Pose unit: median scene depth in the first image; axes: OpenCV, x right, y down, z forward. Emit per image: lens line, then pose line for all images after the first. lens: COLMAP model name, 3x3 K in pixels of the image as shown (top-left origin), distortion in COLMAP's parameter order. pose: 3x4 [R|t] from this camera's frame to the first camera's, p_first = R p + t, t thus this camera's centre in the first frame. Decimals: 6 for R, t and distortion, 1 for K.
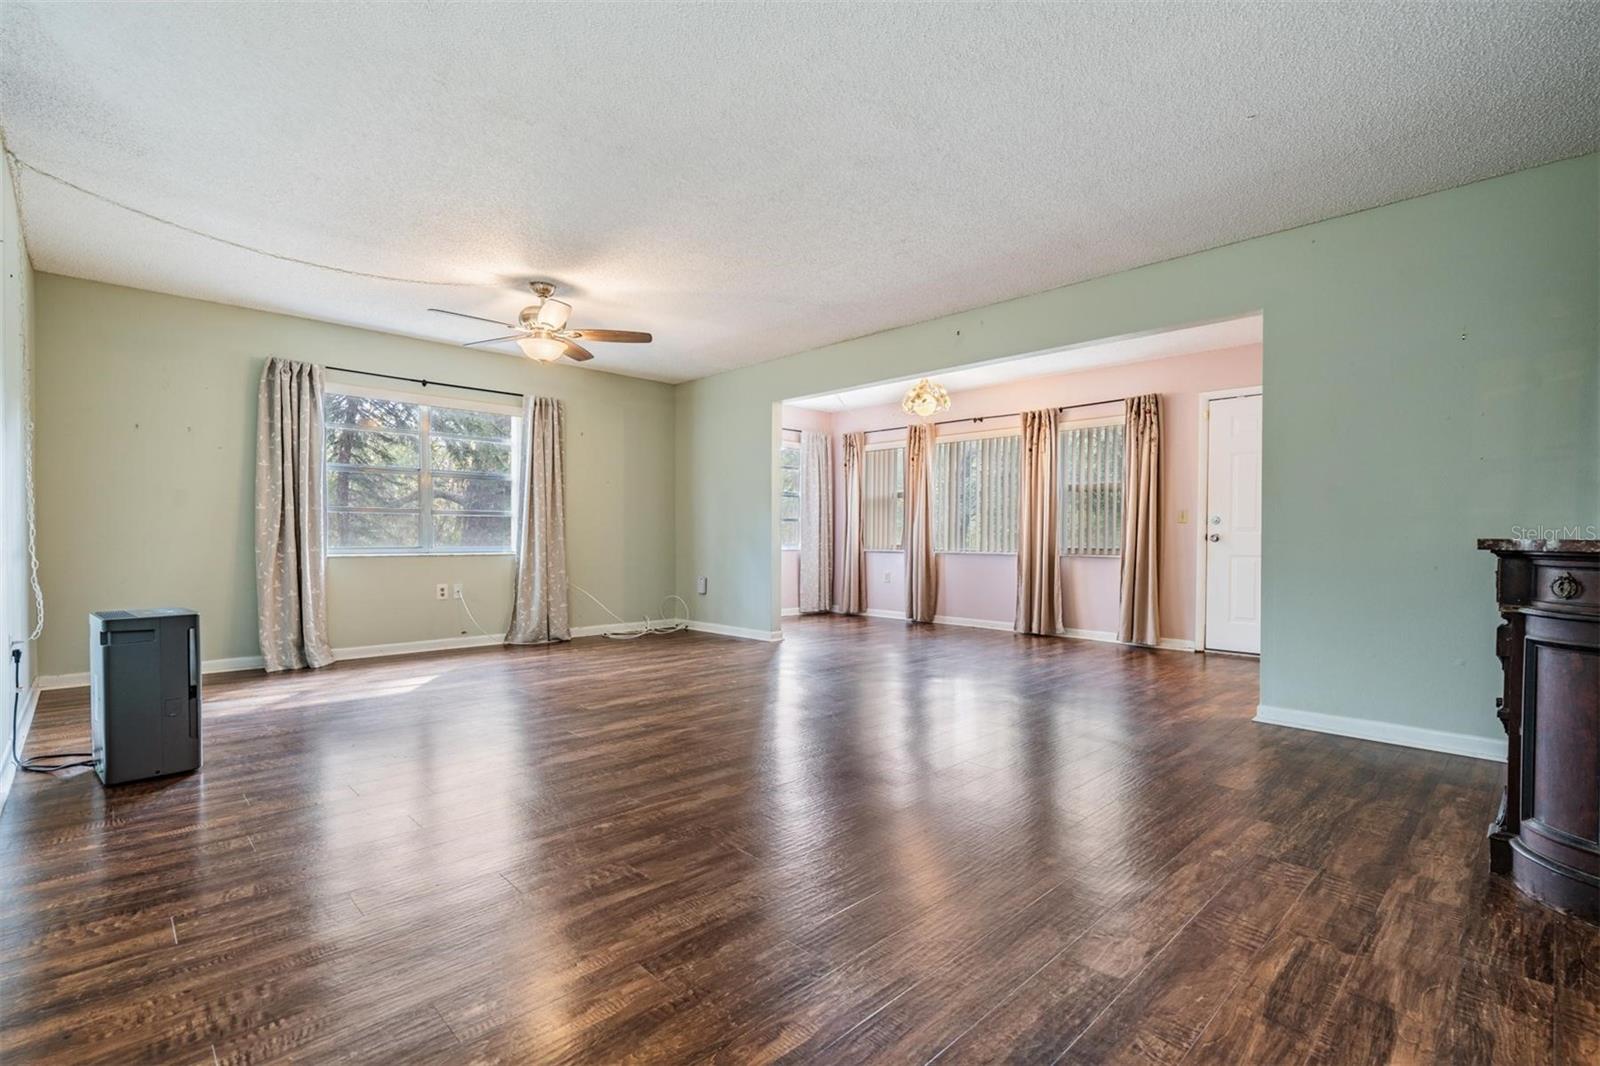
lens RADIAL K [[735.0, 0, 793.1], [0, 735.0, 552.4], [0, 0, 1]] dist [0.000391, -0.000339]
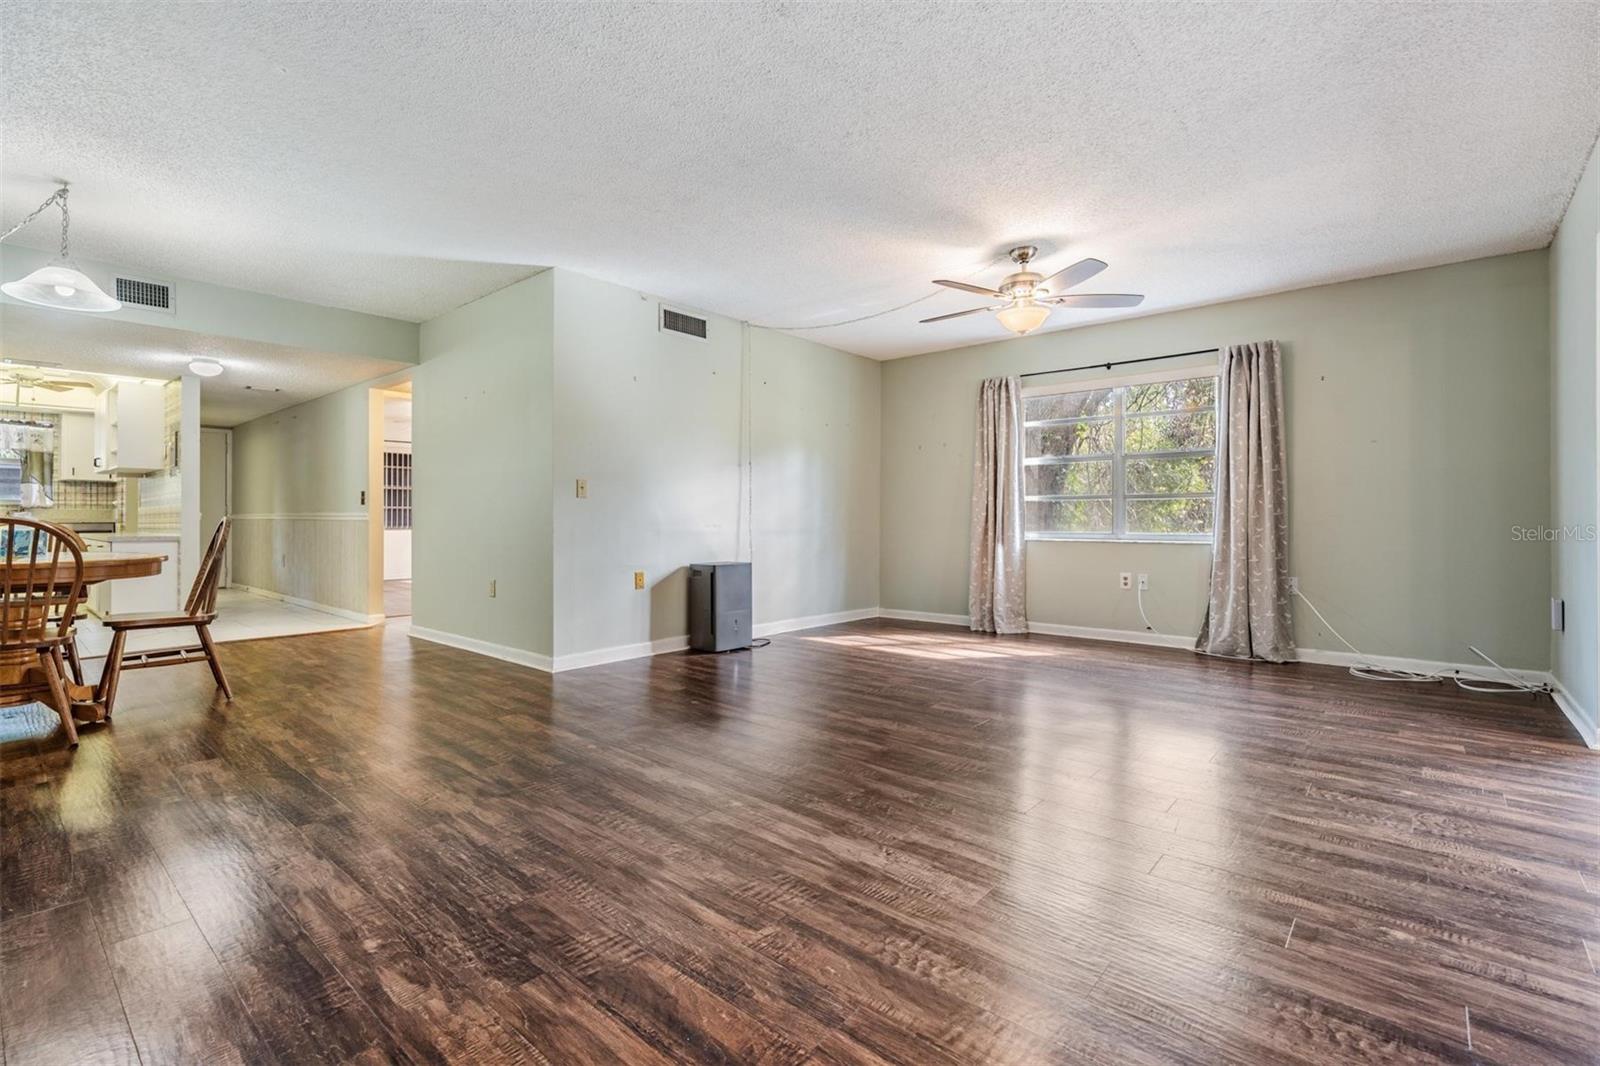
lens RADIAL K [[722.7, 0, 795.4], [0, 722.7, 514.6], [0, 0, 1]] dist [0.001144, -0.000141]
pose [[0.085430, -0.011521, -0.996278, 0.389529], [-0.022740, 0.999650, -0.013510, -0.008725], [0.996085, 0.023809, 0.085138, 0.466334]]
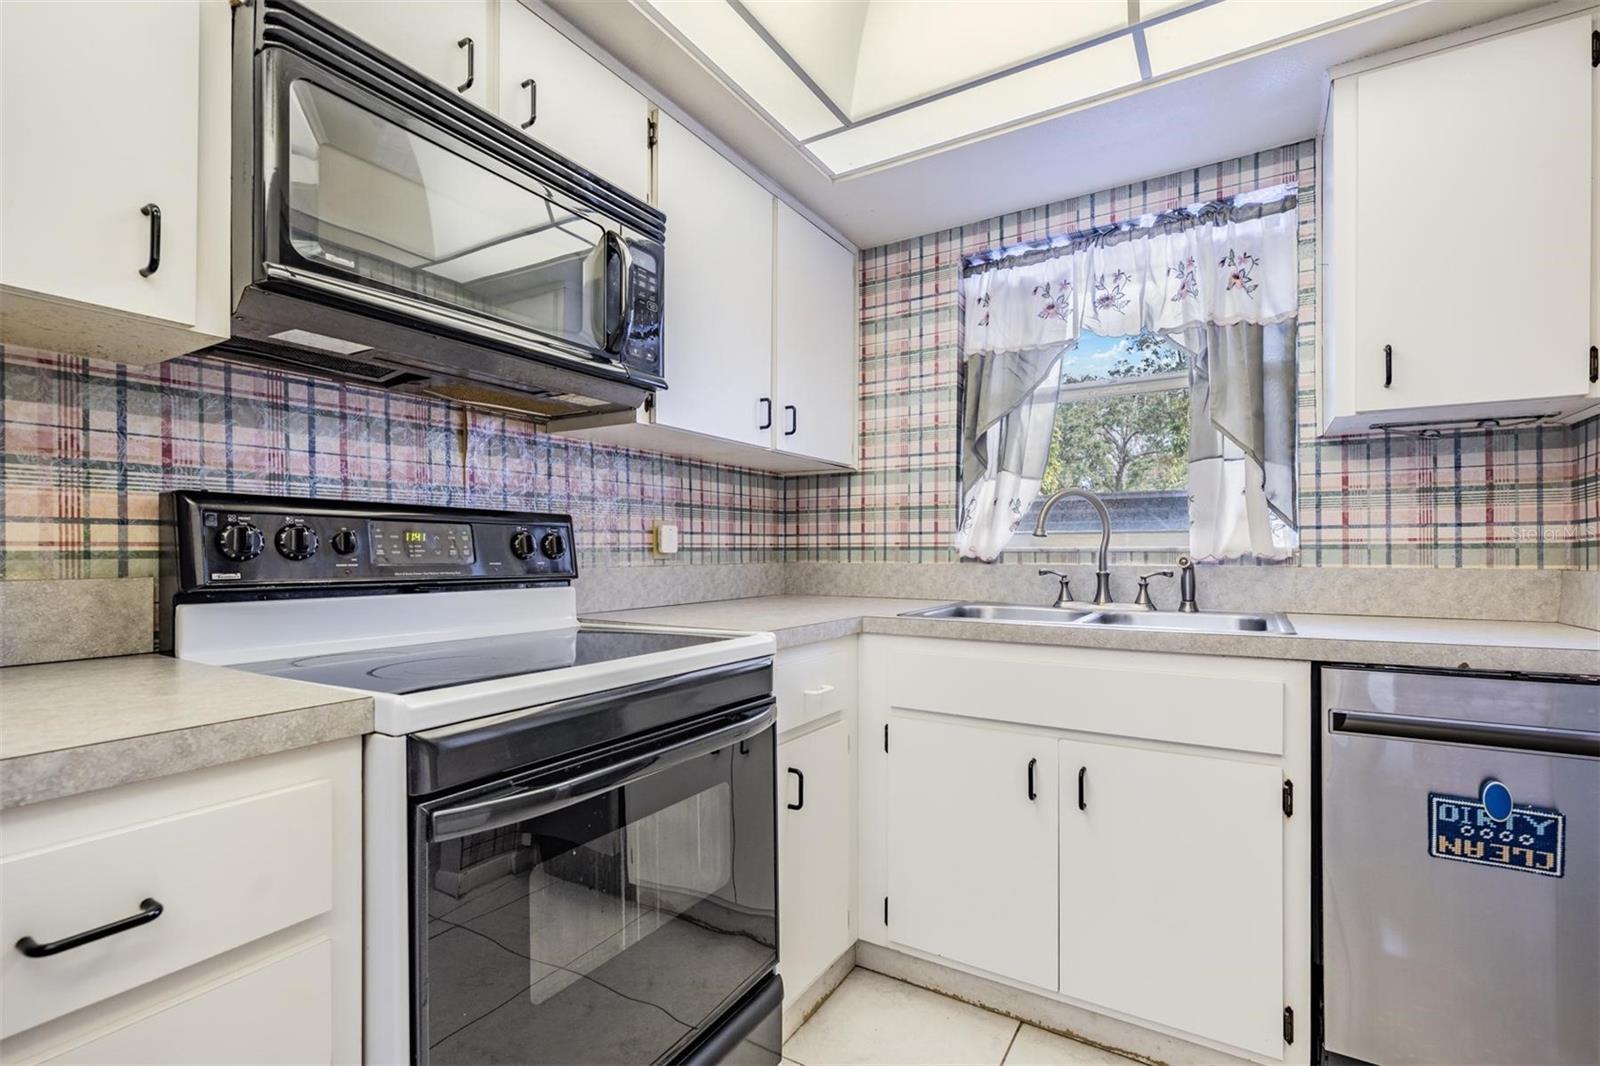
lens RADIAL K [[735.0, 0, 793.1], [0, 735.0, 552.4], [0, 0, 1]] dist [0.000391, -0.000339]
pose [[-0.968053, -0.002846, -0.250731, -0.782547], [-0.008443, 0.999739, 0.021248, -0.016654], [0.250605, 0.022686, -0.967824, -0.546348]]
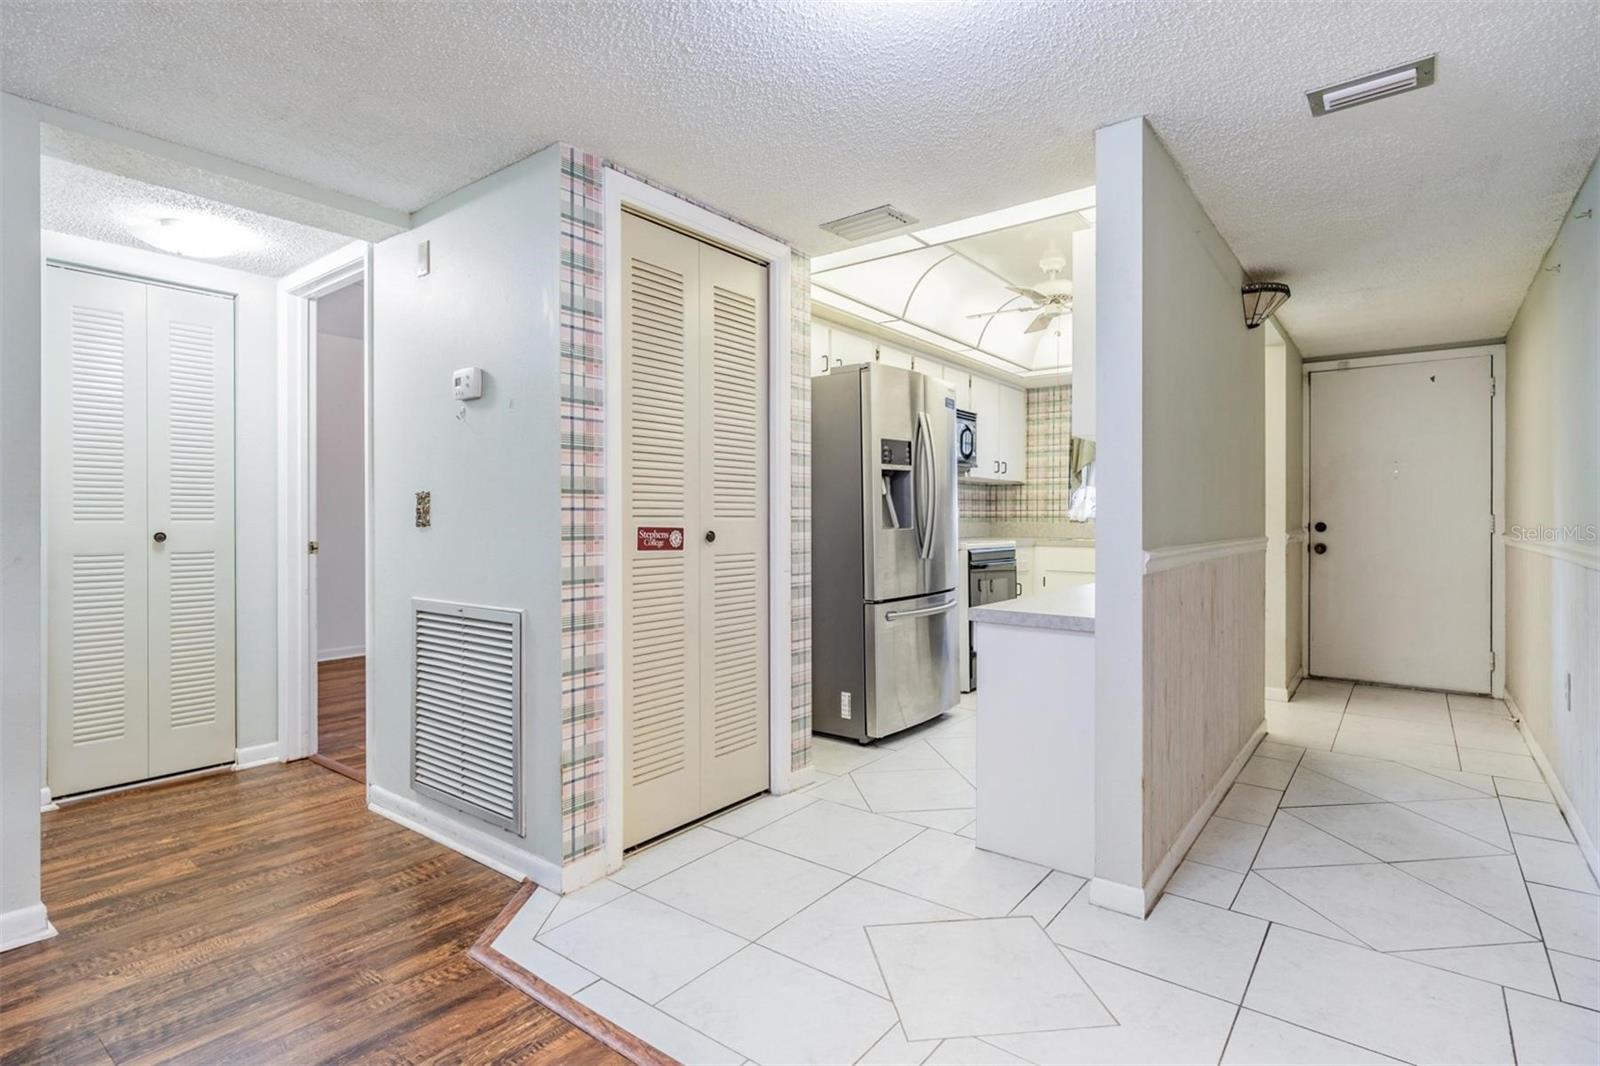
lens RADIAL K [[789.1, 0, 792.1], [0, 789.1, 520.3], [0, 0, 1]] dist [0.000517, -0.000161]
pose [[-0.990805, -0.006814, -0.135125, -0.480434], [-0.009877, 0.999709, 0.022015, -0.025259], [0.134935, 0.023147, -0.990584, 0.044489]]
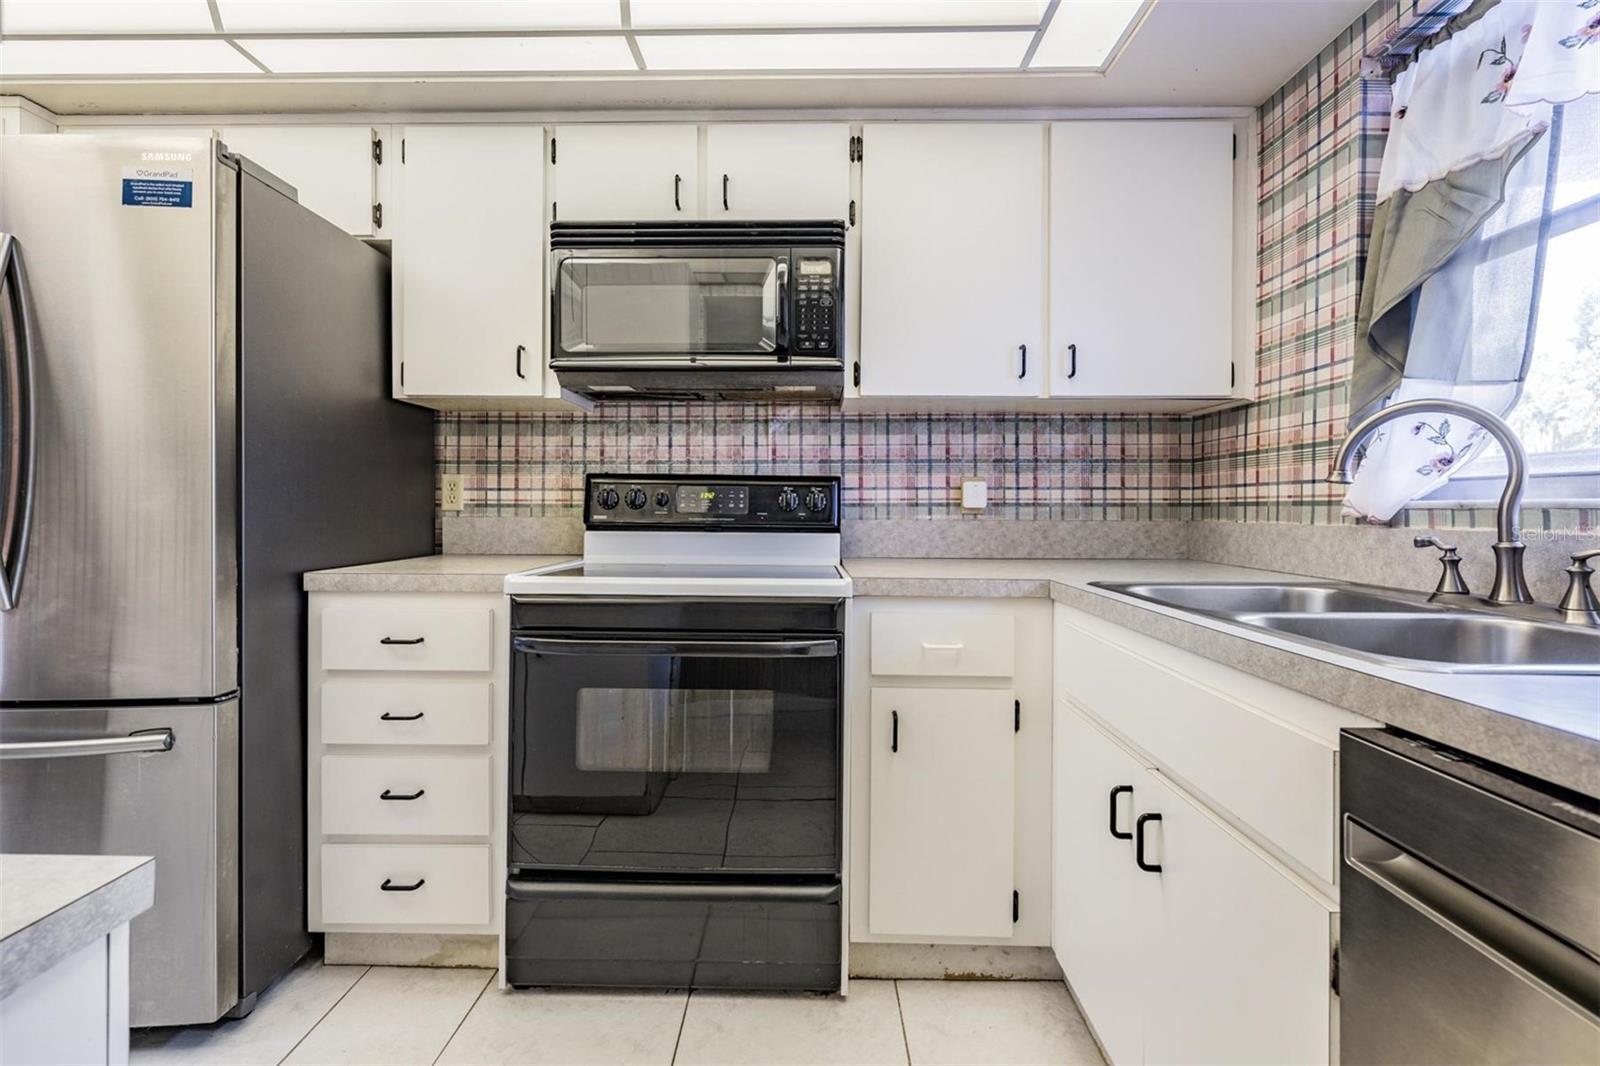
lens RADIAL K [[722.7, 0, 795.4], [0, 722.7, 514.6], [0, 0, 1]] dist [0.001144, -0.000141]
pose [[-0.703820, -0.014253, 0.710236, -1.002485], [0.006751, 0.999619, 0.026750, -0.015369], [-0.710347, 0.023622, -0.703455, -0.582365]]
